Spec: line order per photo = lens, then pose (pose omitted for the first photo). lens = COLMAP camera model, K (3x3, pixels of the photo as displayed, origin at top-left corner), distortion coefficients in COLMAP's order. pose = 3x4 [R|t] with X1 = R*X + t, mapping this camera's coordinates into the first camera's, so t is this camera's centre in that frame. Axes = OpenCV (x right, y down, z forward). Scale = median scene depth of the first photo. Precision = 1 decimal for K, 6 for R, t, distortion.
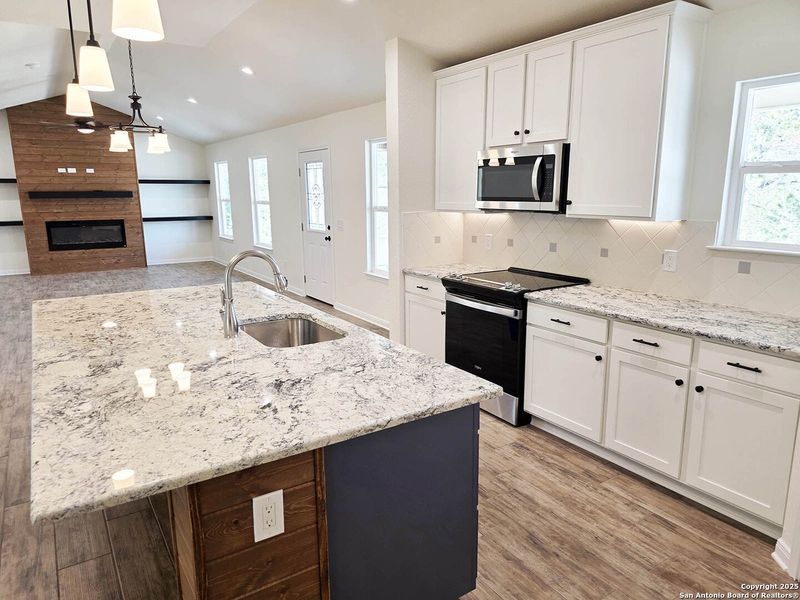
lens RADIAL K [[538.7, 0, 400.0], [0, 538.7, 300.0], [0, 0, 1]] dist [0.000345, -0.003469]
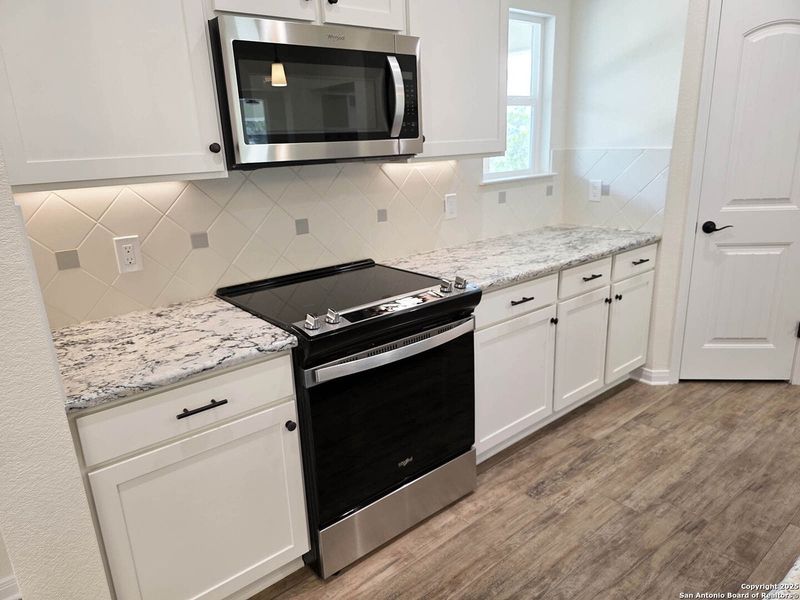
lens RADIAL K [[538.7, 0, 400.0], [0, 538.7, 300.0], [0, 0, 1]] dist [0.000345, -0.003469]
pose [[-0.100027, -0.271168, 0.957320, -0.385940], [0.239289, 0.927351, 0.287682, -0.212919], [-0.965782, 0.257852, -0.027873, 1.200323]]
